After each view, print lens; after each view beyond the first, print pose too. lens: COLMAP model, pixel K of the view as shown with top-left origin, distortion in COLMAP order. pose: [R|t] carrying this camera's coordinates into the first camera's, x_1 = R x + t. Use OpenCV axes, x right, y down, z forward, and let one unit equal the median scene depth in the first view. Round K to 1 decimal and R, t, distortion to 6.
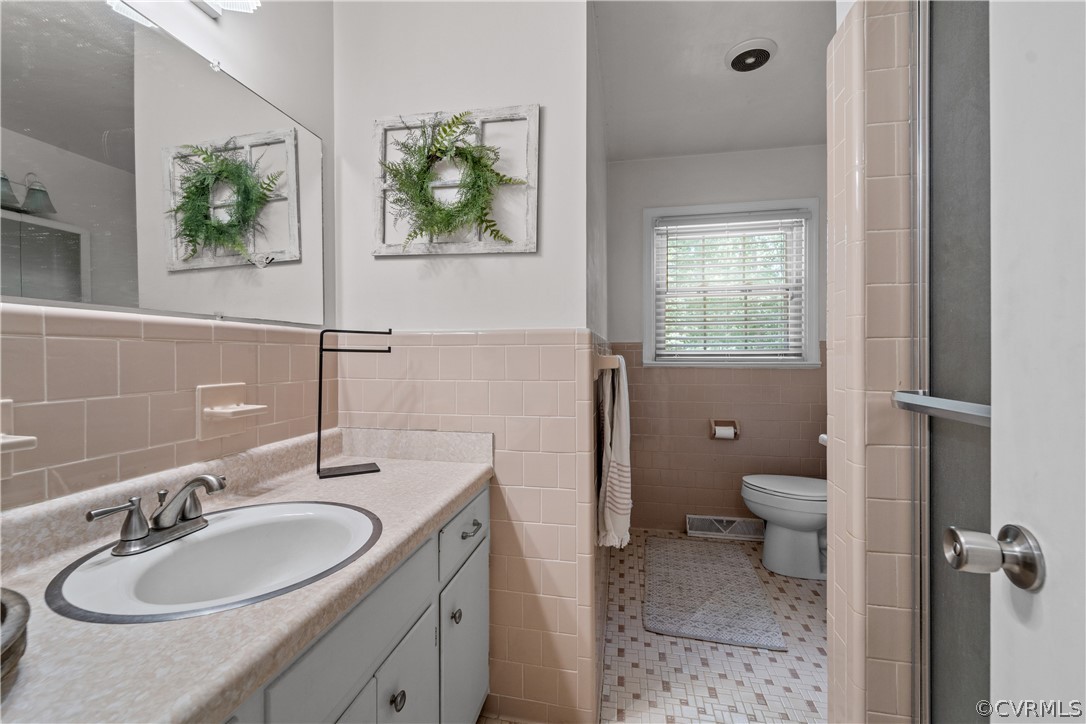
lens RADIAL K [[443.4, 0, 539.5], [0, 443.4, 357.8], [0, 0, 1]] dist [0.006558, -0.002702]
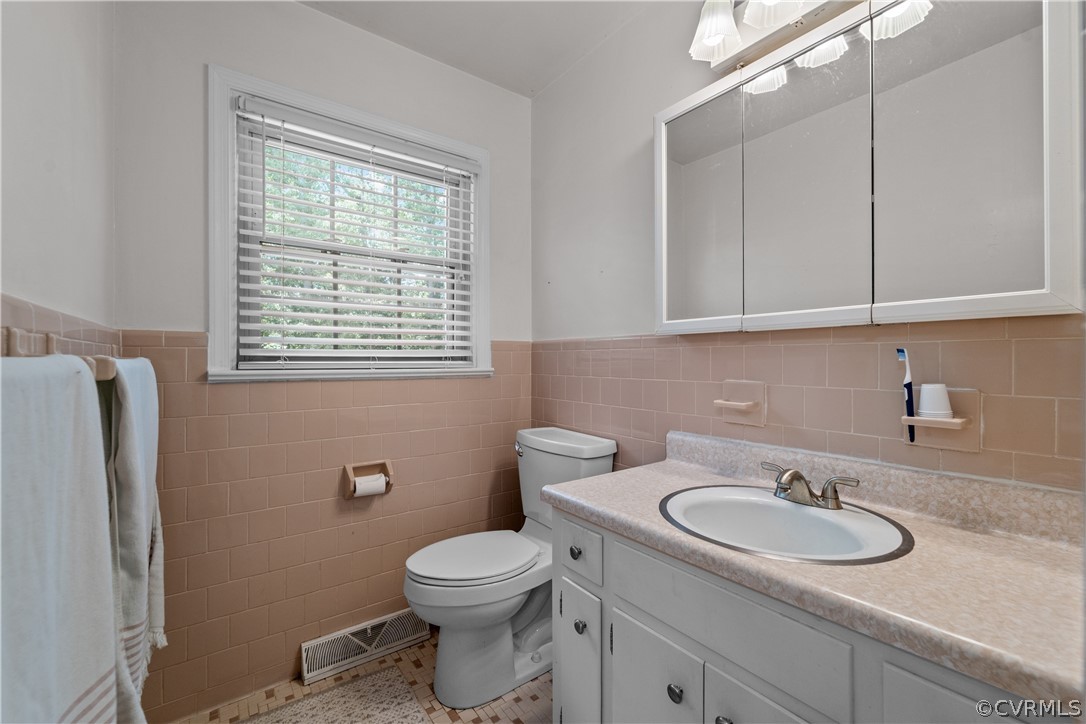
lens RADIAL K [[443.4, 0, 537.2], [0, 443.4, 358.7], [0, 0, 1]] dist [0.006558, -0.002702]
pose [[0.667450, 0.002526, 0.744650, 0.114062], [0.001086, 0.999990, -0.004365, -0.002598], [-0.744654, 0.003722, 0.667441, 0.416281]]
